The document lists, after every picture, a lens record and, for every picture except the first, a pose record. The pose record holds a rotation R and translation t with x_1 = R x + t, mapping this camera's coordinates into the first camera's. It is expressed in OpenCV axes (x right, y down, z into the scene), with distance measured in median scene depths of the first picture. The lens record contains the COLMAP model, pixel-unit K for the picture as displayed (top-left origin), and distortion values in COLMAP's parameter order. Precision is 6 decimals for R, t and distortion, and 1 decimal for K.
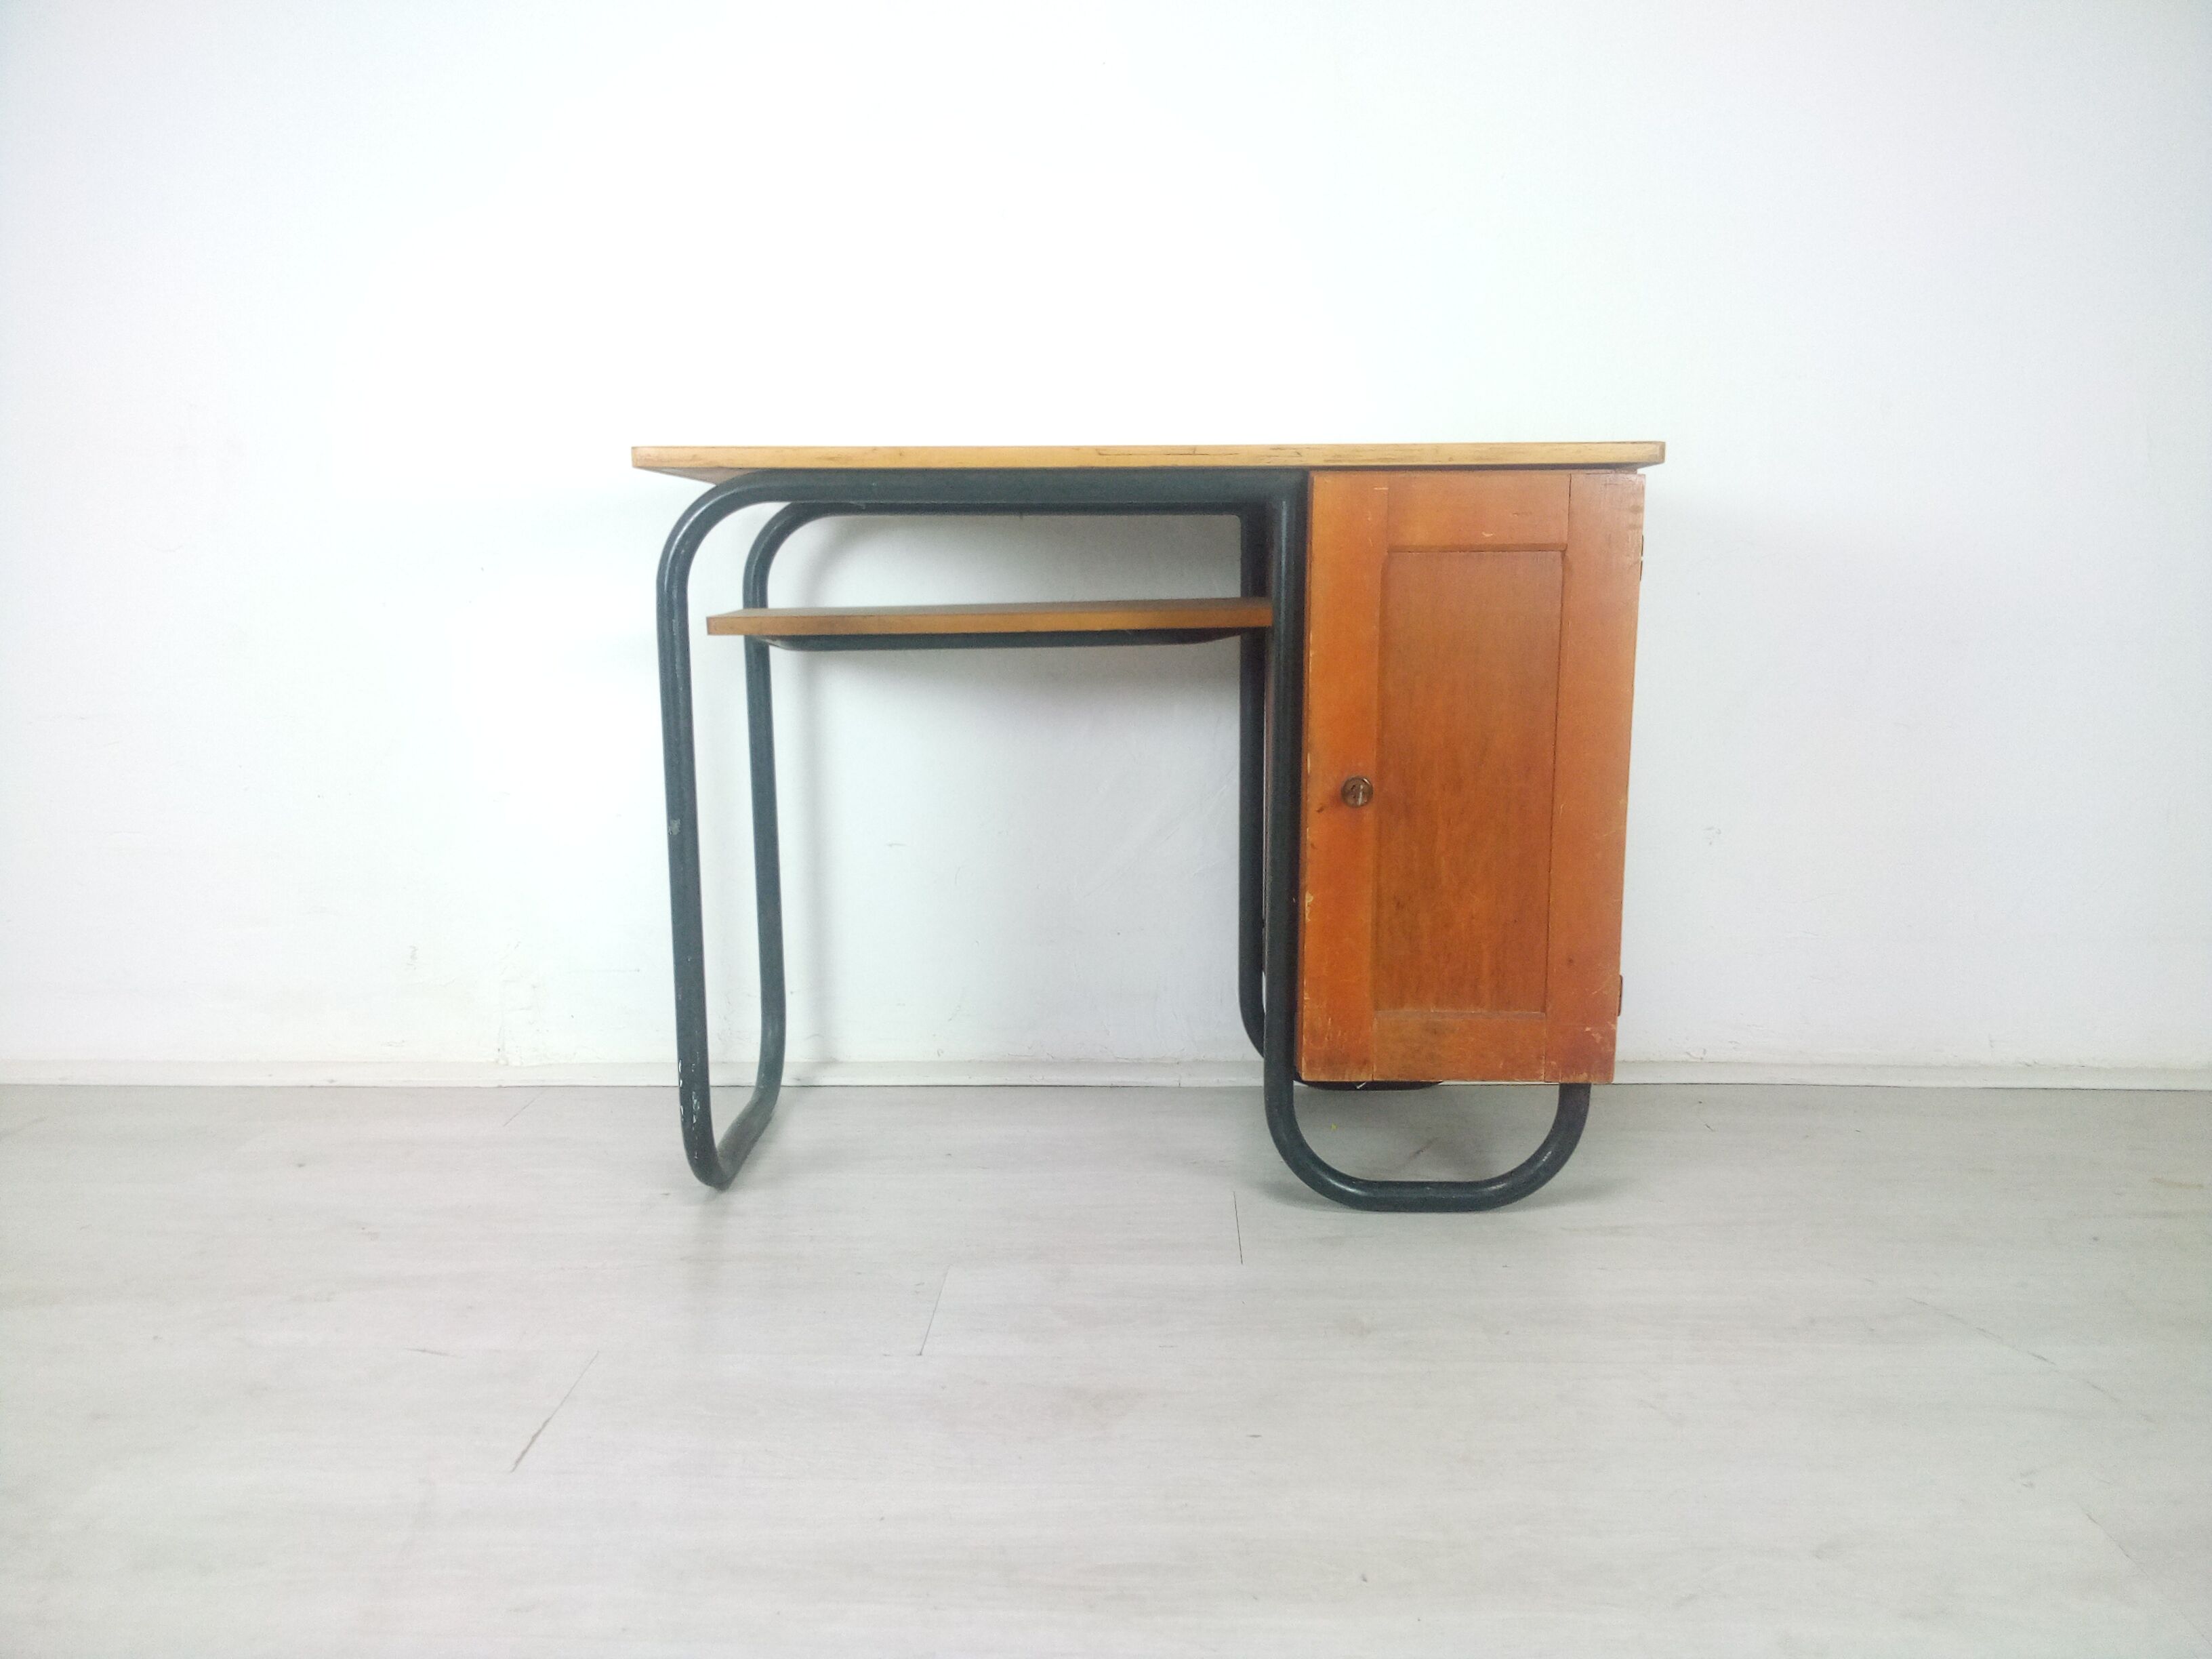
lens RADIAL K [[1729.4, 0, 1102.9], [0, 1729.4, 841.9], [0, 0, 1]] dist [0.053234, -0.106019]
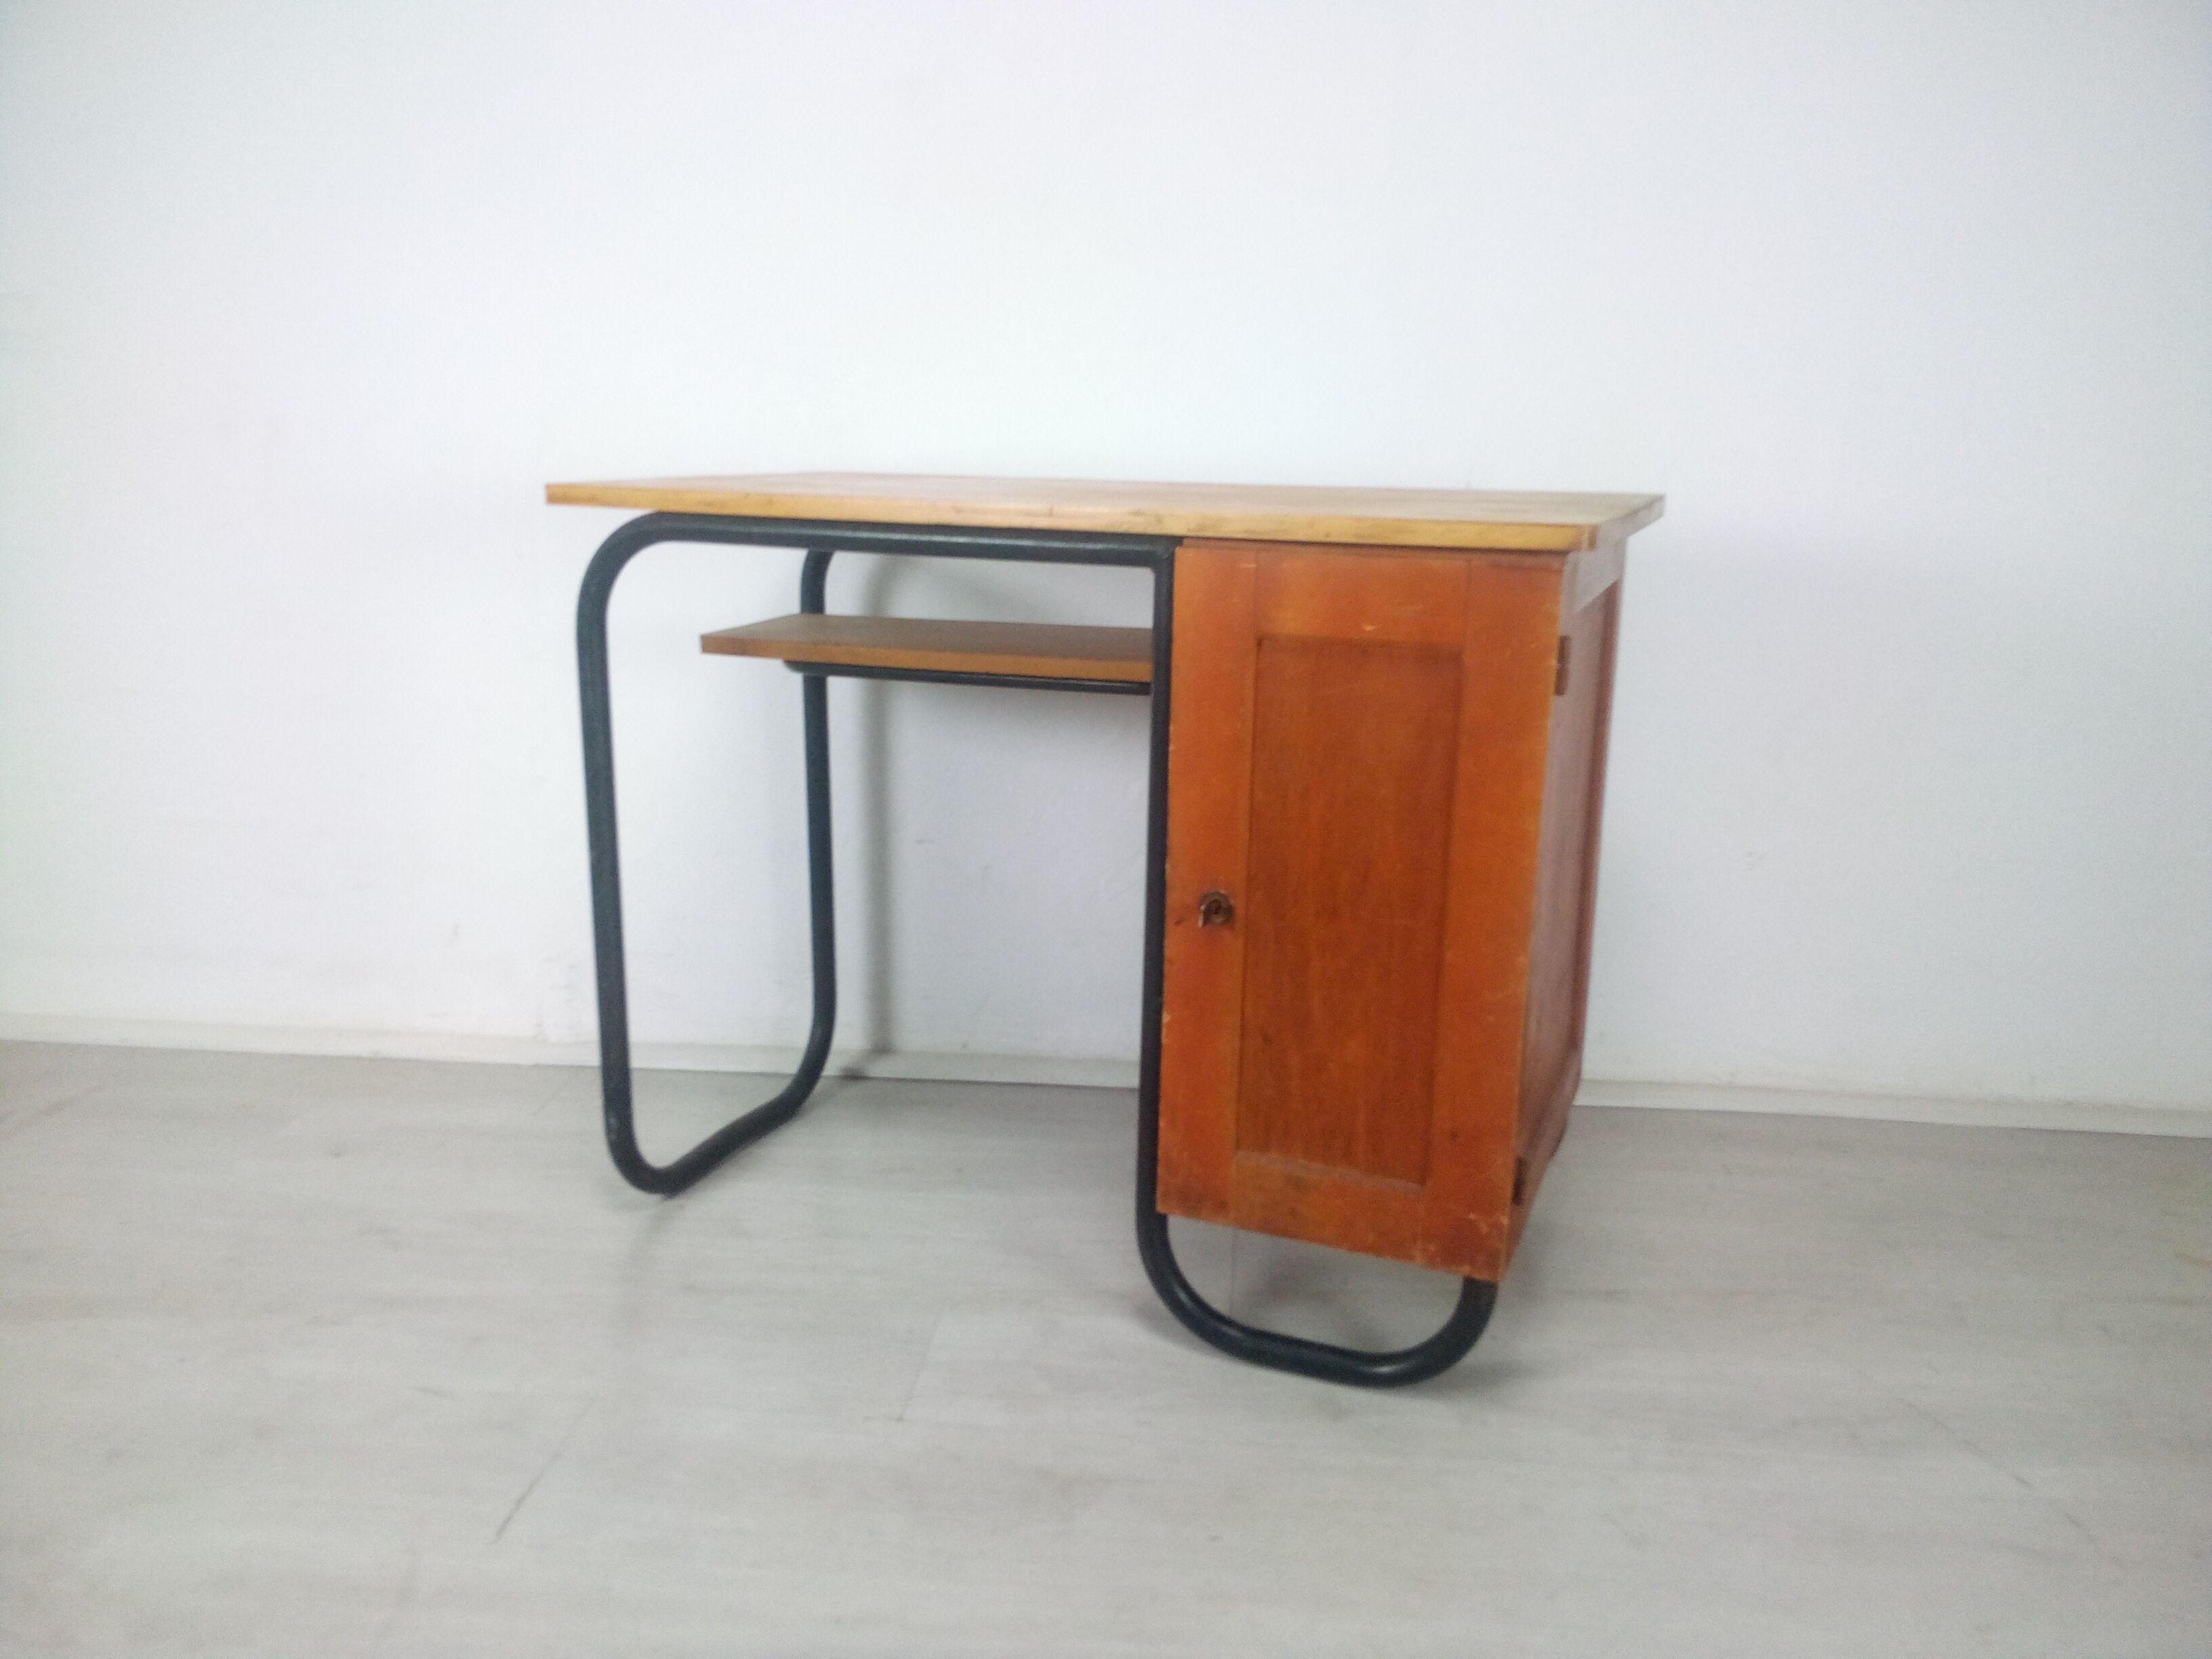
lens RADIAL K [[1729.4, 0, 1102.9], [0, 1729.4, 841.9], [0, 0, 1]] dist [0.053234, -0.106019]
pose [[0.927123, 0.108334, -0.358756, 0.395551], [-0.078519, 0.992211, 0.096707, -0.139230], [0.366438, -0.061490, 0.928408, 0.166683]]
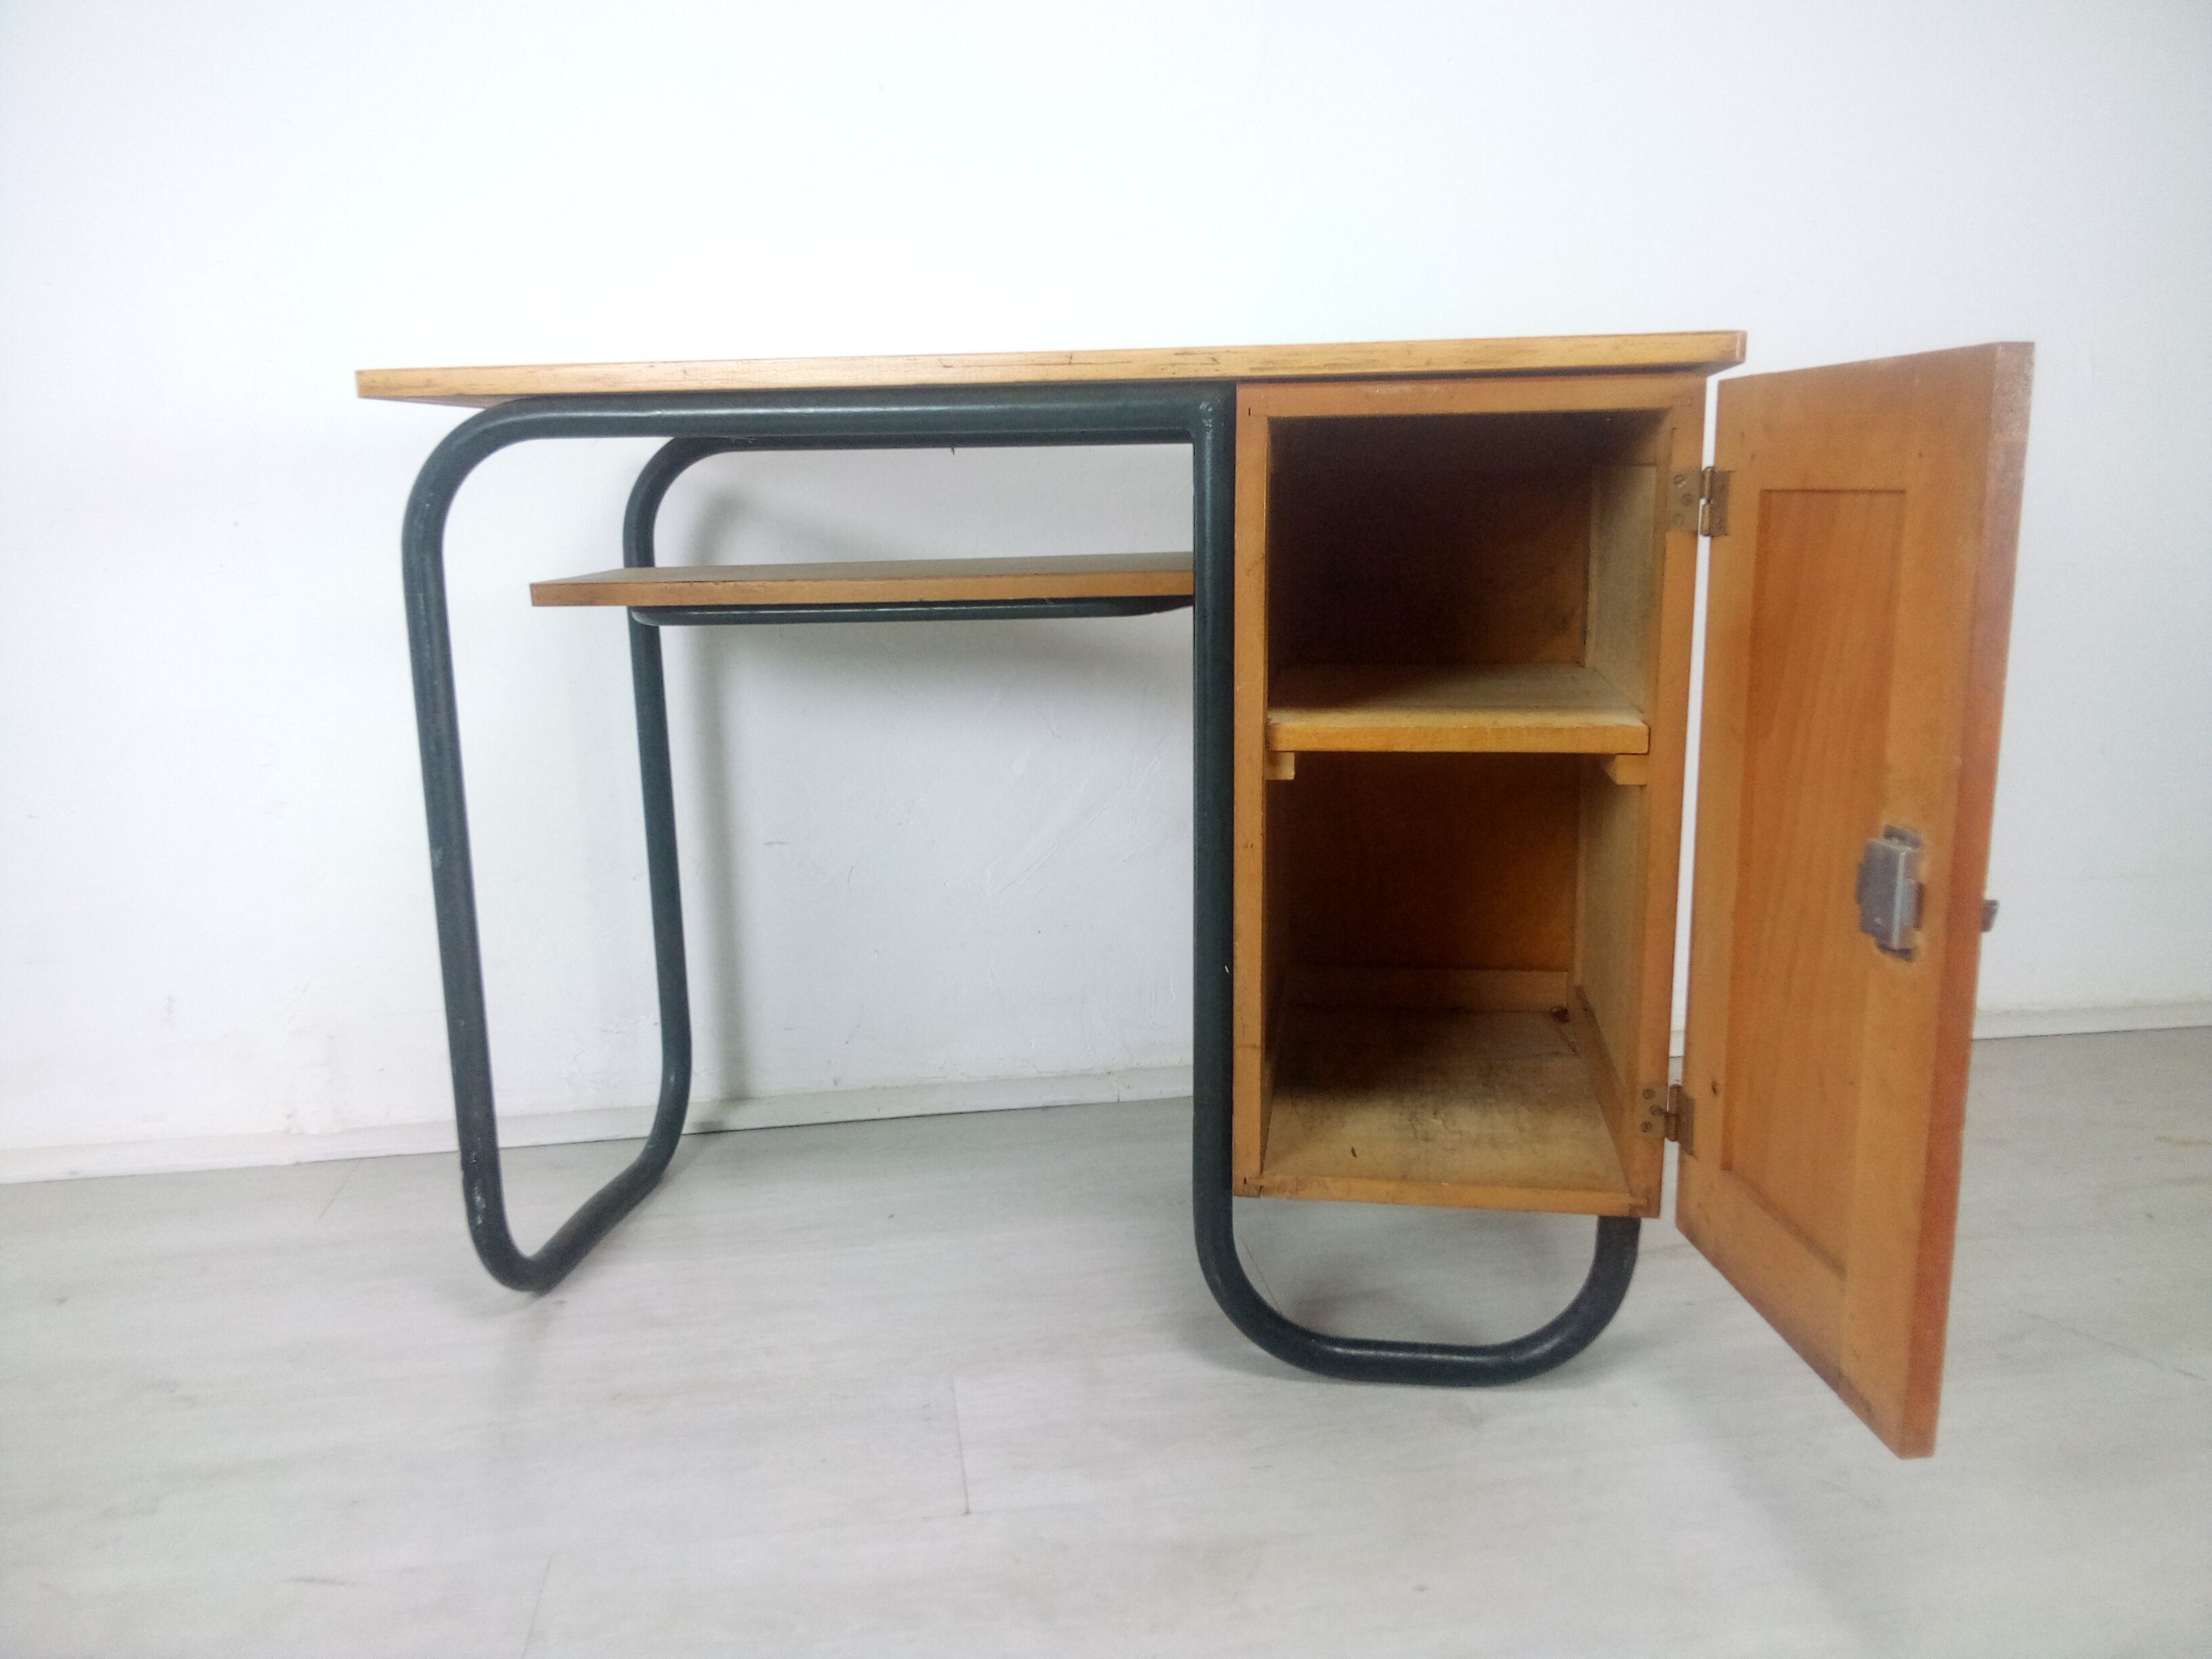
lens RADIAL K [[1729.4, 0, 1102.9], [0, 1729.4, 841.9], [0, 0, 1]] dist [0.053234, -0.106019]
pose [[0.990232, 0.015982, -0.138509, 0.161669], [-0.010067, 0.999012, 0.043295, -0.053050], [0.139064, -0.041477, 0.989414, 0.262913]]
